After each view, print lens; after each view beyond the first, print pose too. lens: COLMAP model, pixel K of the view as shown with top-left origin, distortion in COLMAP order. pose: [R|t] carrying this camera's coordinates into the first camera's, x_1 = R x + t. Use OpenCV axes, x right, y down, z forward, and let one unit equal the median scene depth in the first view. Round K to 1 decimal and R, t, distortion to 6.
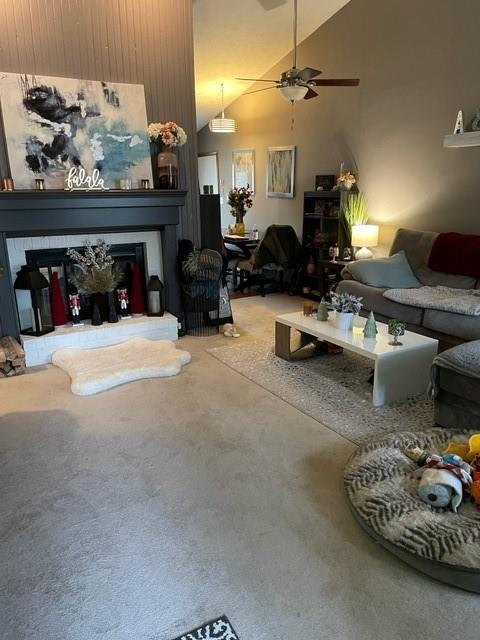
lens RADIAL K [[487.1, 0, 240.0], [0, 487.1, 320.0], [0, 0, 1]] dist [0.120409, -0.145315]
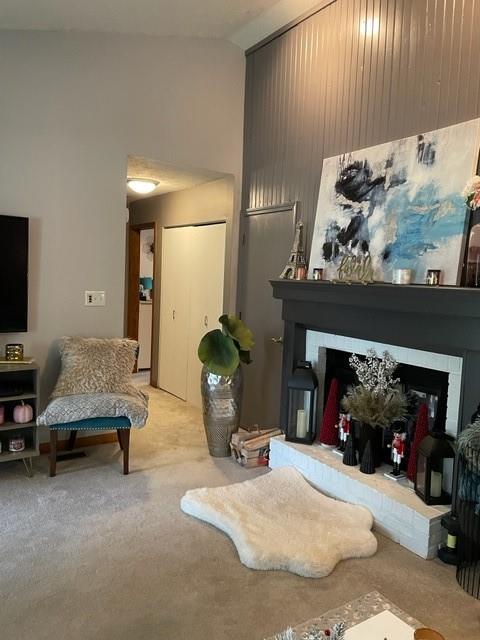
lens RADIAL K [[487.1, 0, 240.0], [0, 487.1, 320.0], [0, 0, 1]] dist [0.120409, -0.145315]
pose [[0.048721, 0.103185, -0.993468, 0.429789], [-0.309276, 0.947323, 0.083225, -0.217661], [0.949723, 0.303201, 0.078067, 0.798092]]
